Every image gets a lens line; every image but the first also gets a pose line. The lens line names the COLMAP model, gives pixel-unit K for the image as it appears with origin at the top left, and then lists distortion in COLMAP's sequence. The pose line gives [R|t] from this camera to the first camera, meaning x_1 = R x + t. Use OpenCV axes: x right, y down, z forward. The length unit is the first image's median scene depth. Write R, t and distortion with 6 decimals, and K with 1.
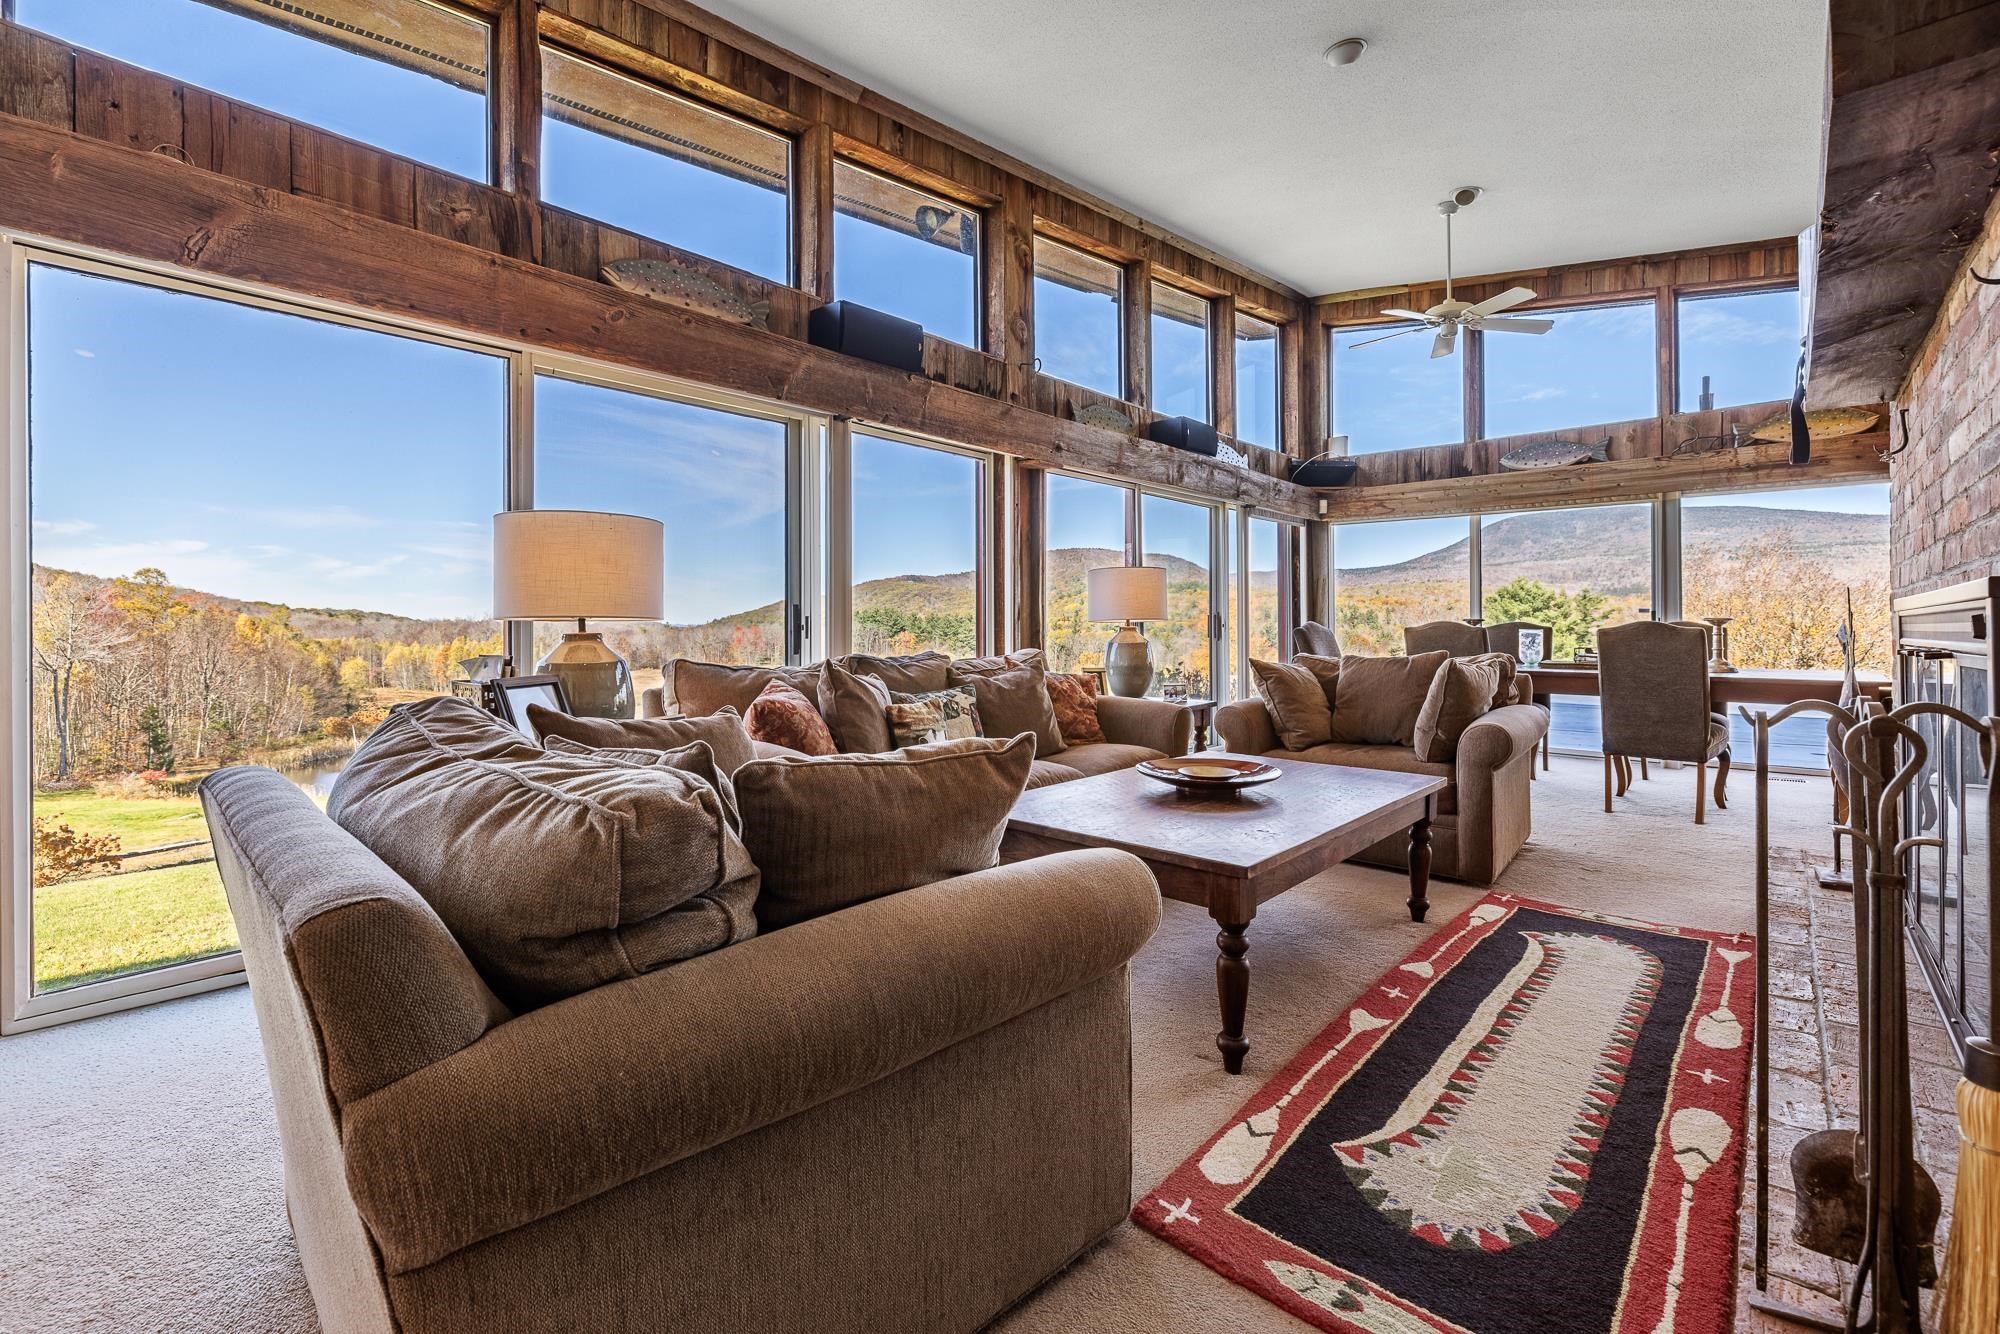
lens RADIAL K [[865.7, 0, 1022.3], [0, 865.7, 615.4], [0, 0, 1]] dist [-0.001655, -0.000106]
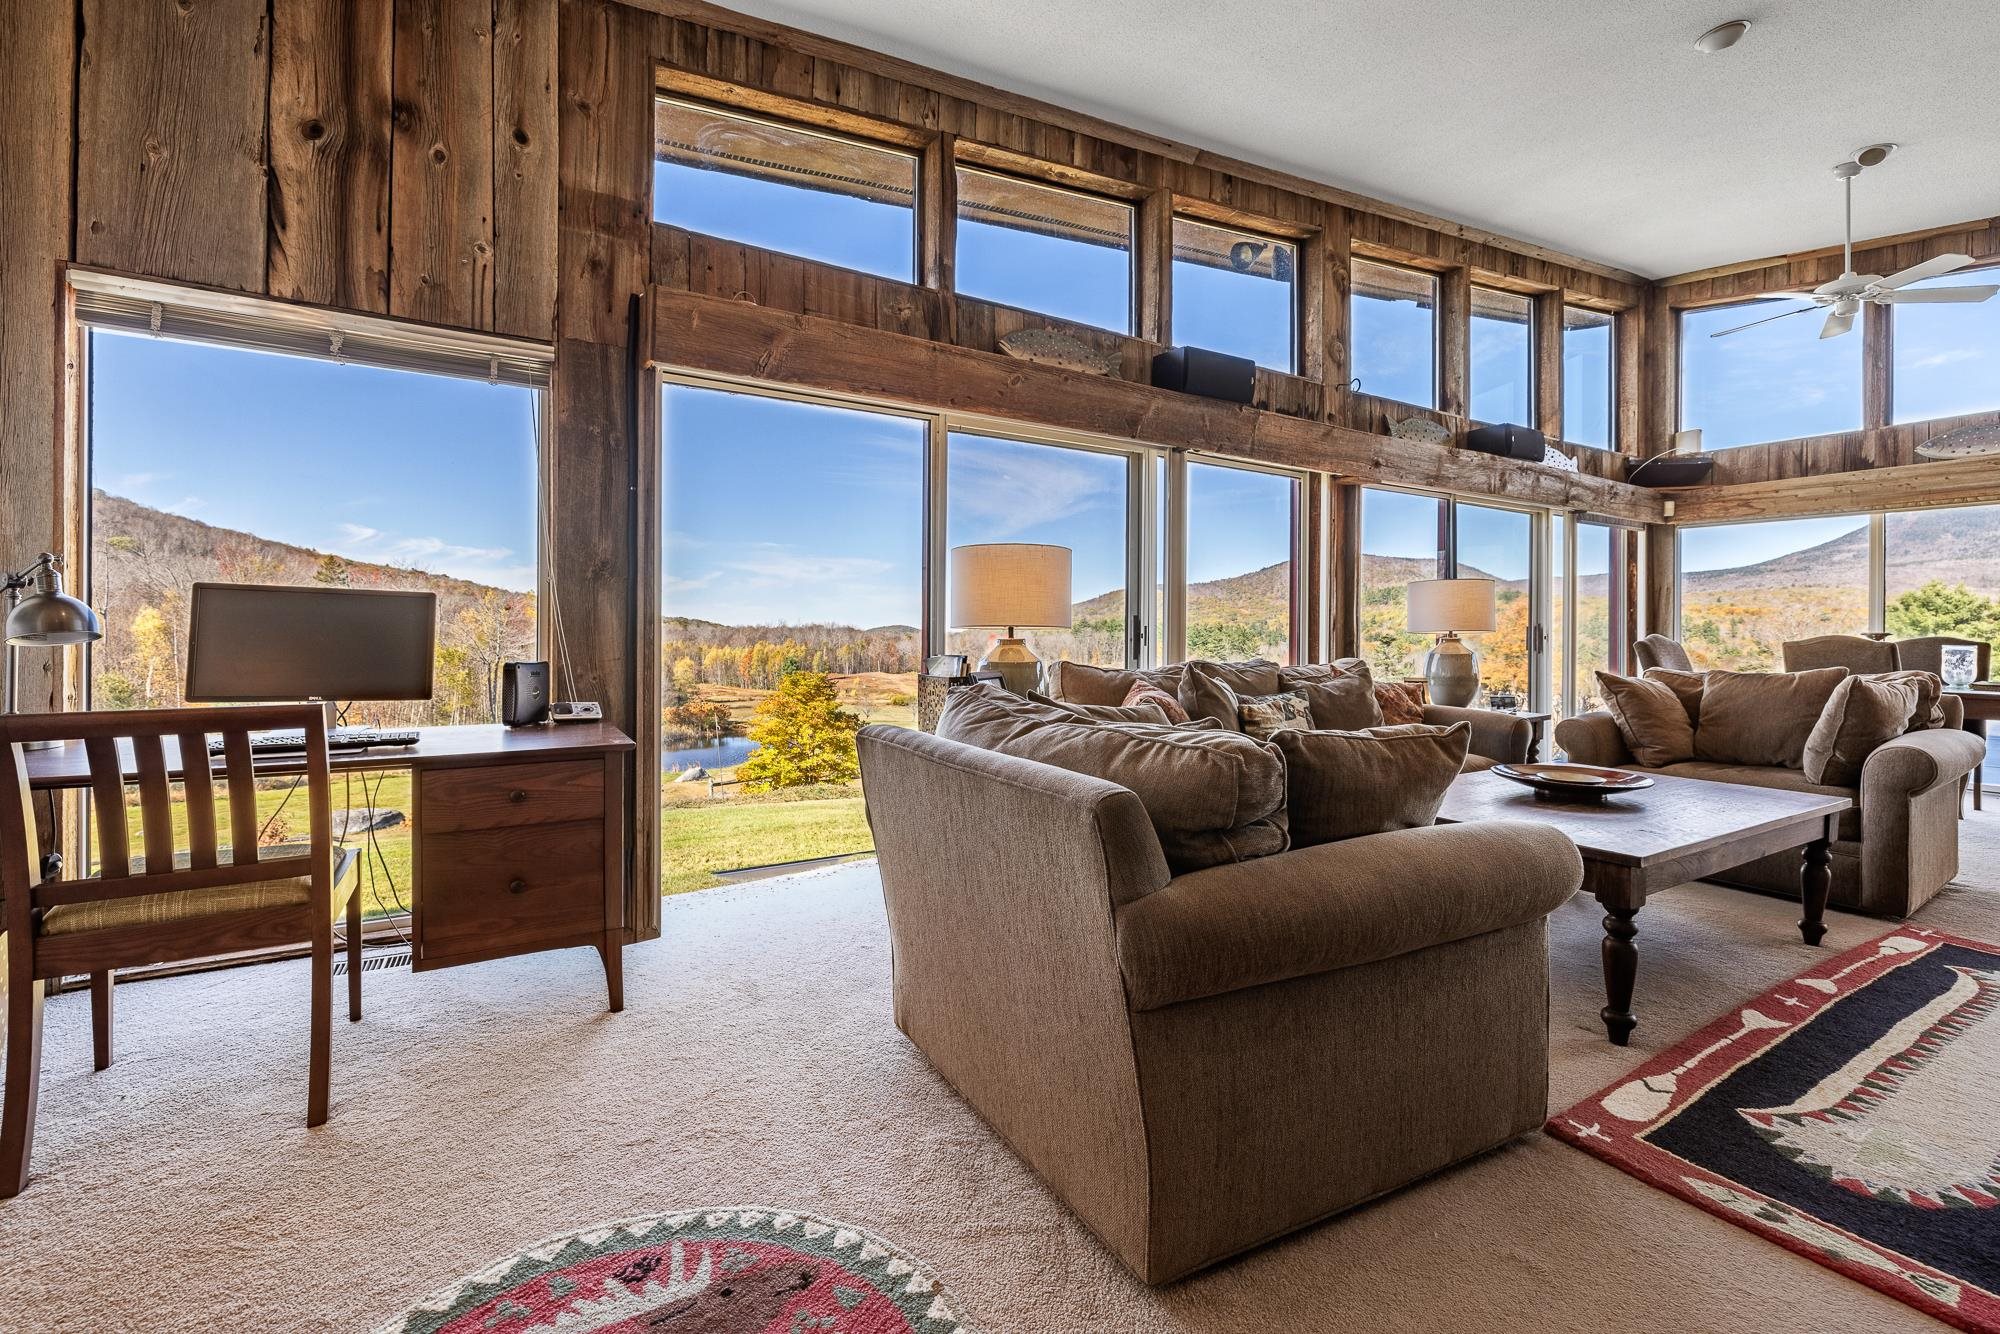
lens RADIAL K [[861.6, 0, 1005.3], [0, 861.6, 633.1], [0, 0, 1]] dist [-0.001241, -0.001091]
pose [[0.955084, 0.008025, -0.296225, -0.092567], [-0.004993, 0.999927, 0.010991, -0.001245], [0.296292, -0.009018, 0.955055, -0.138278]]
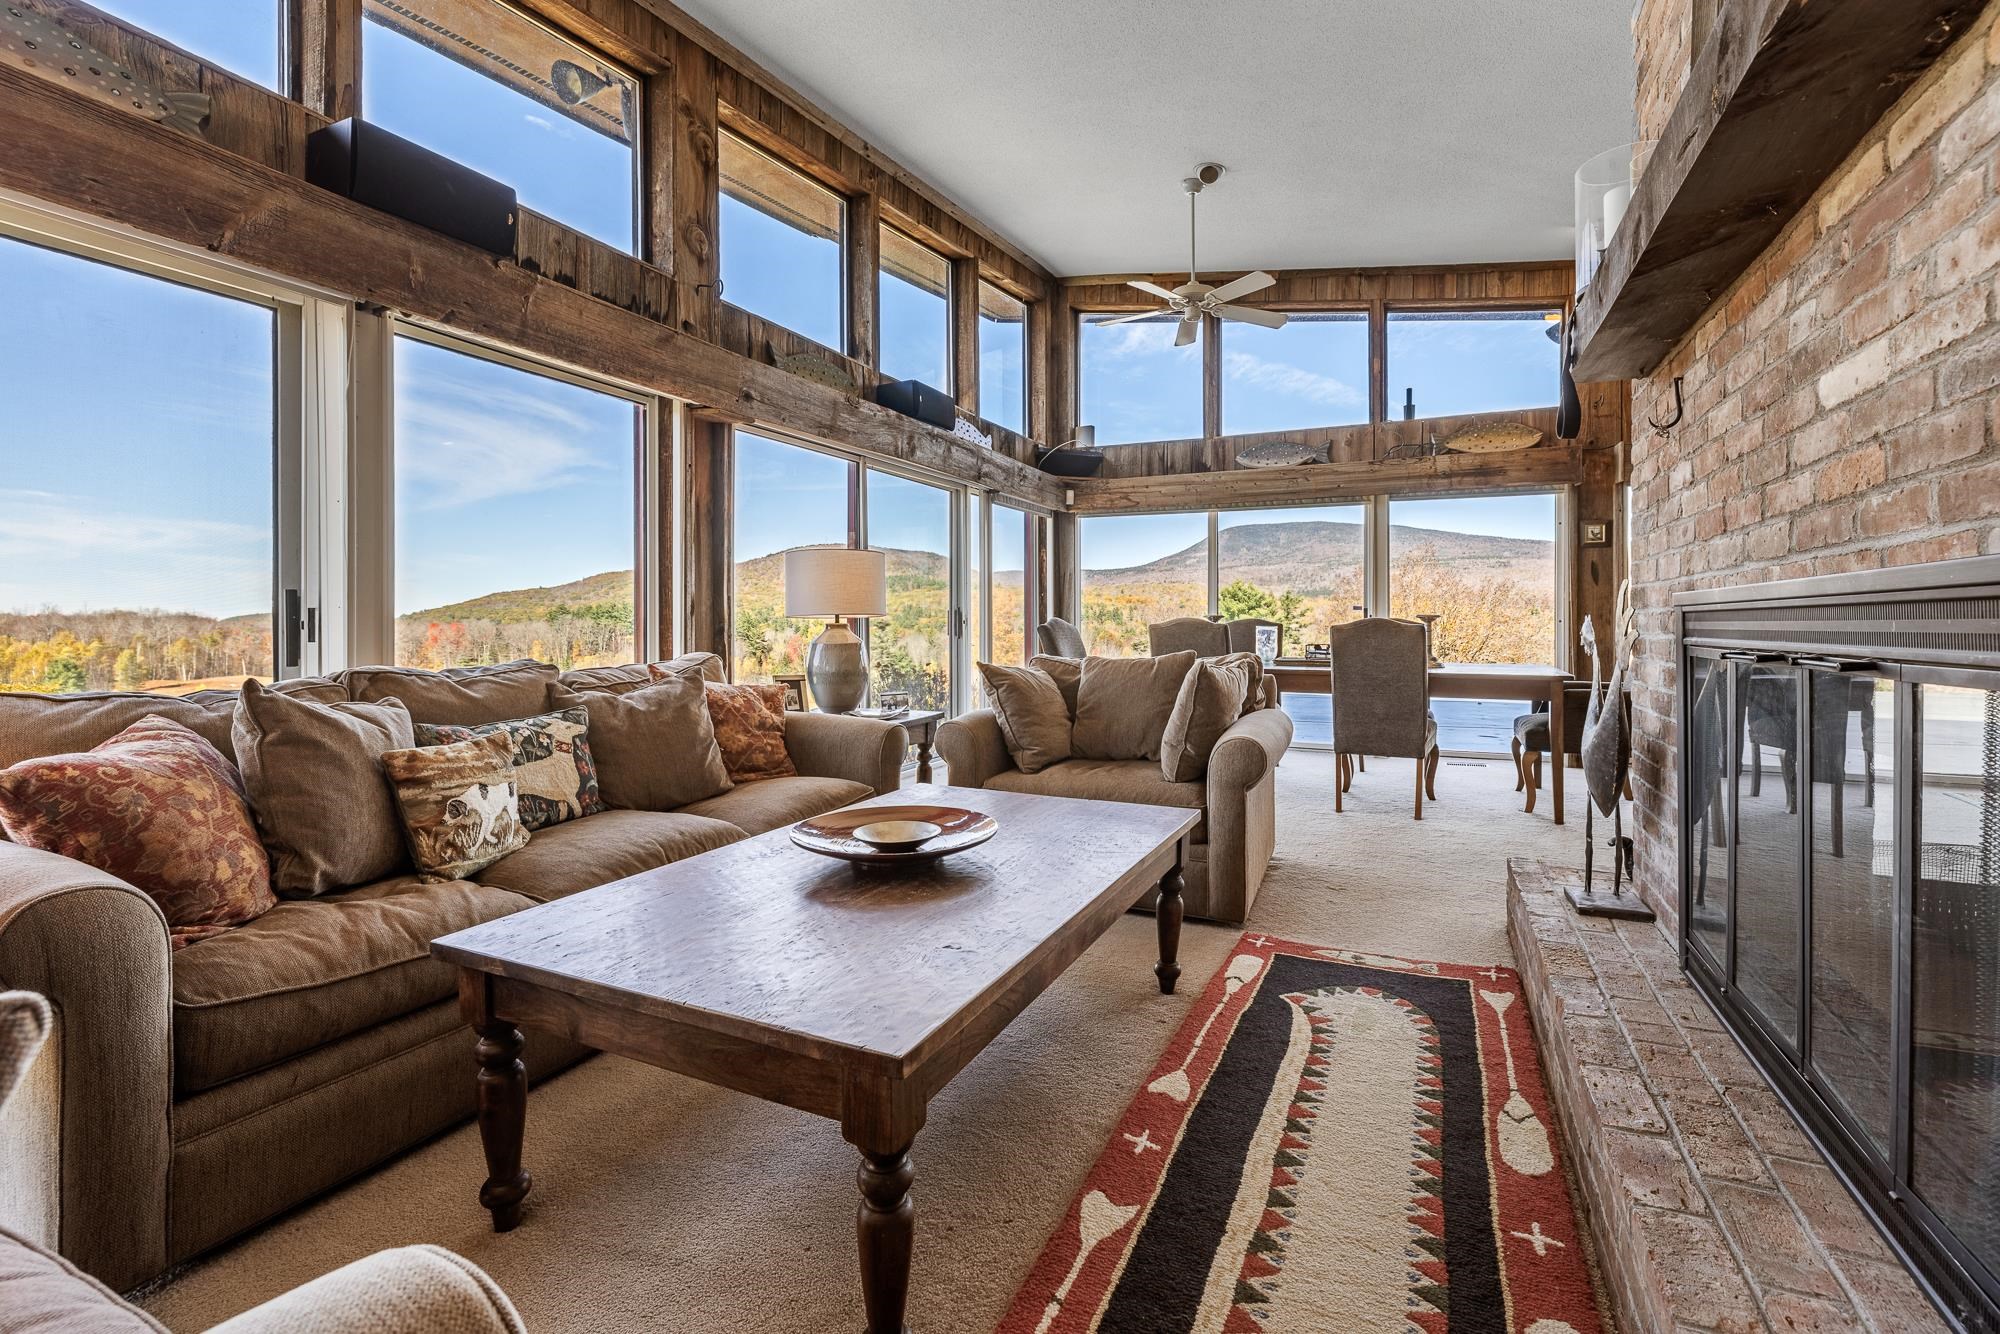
lens RADIAL K [[838.1, 0, 1074.6], [0, 838.1, 613.3], [0, 0, 1]] dist [-0.000519, 0.000034]
pose [[0.945189, 0.003764, 0.326501, 0.091355], [-0.004307, 0.999990, 0.000940, 0.002174], [-0.326494, -0.002294, 0.945196, 0.222225]]
